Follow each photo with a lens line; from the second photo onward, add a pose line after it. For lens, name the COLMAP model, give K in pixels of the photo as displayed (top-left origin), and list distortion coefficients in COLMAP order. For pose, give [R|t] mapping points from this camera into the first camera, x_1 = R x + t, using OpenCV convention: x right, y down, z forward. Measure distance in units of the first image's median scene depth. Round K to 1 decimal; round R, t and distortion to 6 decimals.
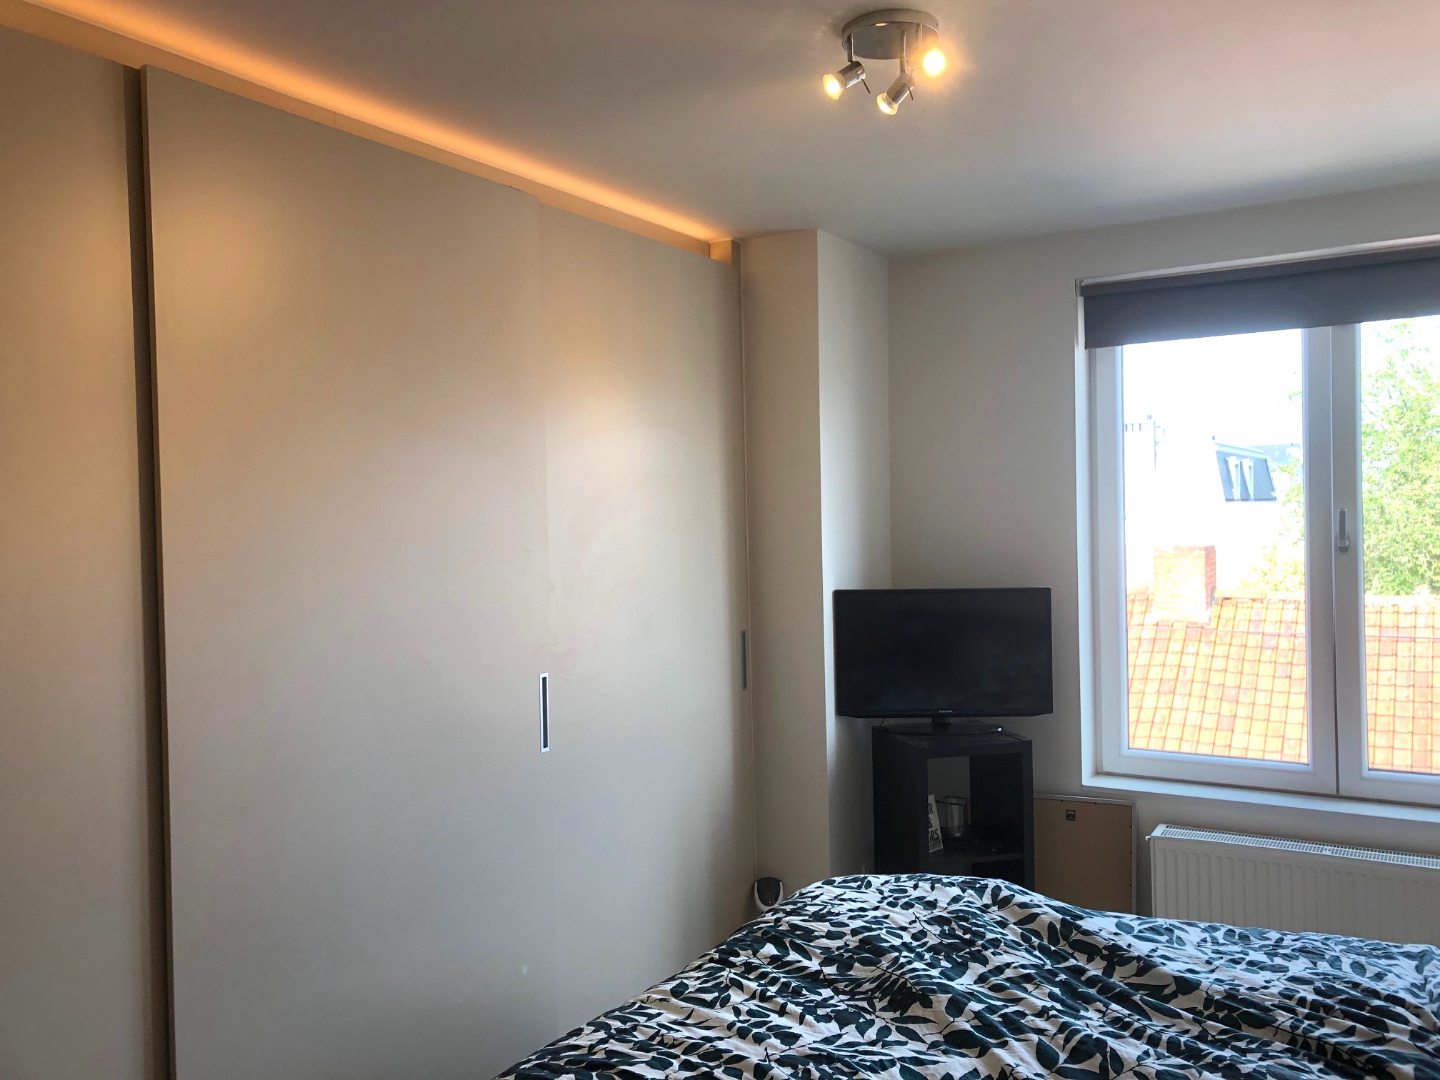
lens RADIAL K [[1199.4, 0, 701.1], [0, 1199.4, 541.0], [0, 0, 1]] dist [0.025563, -0.014432]
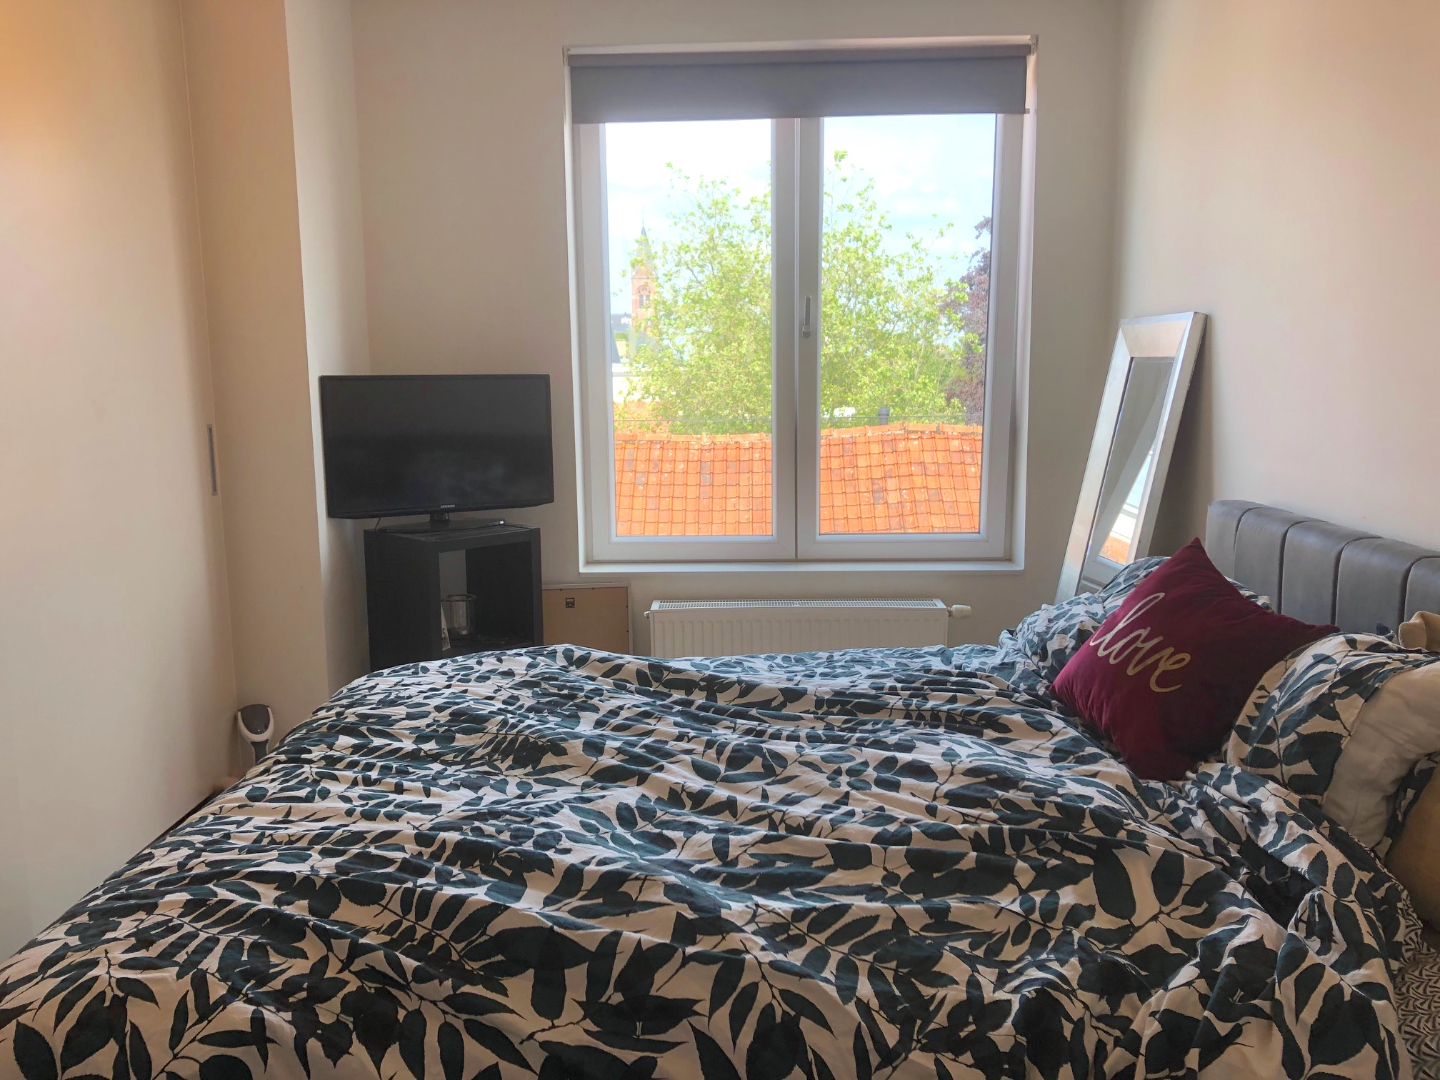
lens RADIAL K [[1177.9, 0, 709.9], [0, 1177.9, 548.6], [0, 0, 1]] dist [0.112079, -0.181233]
pose [[0.863067, -0.066289, 0.500721, -0.144866], [0.006804, 0.992786, 0.119704, 0.107714], [-0.505044, -0.099906, 0.857292, 0.155756]]
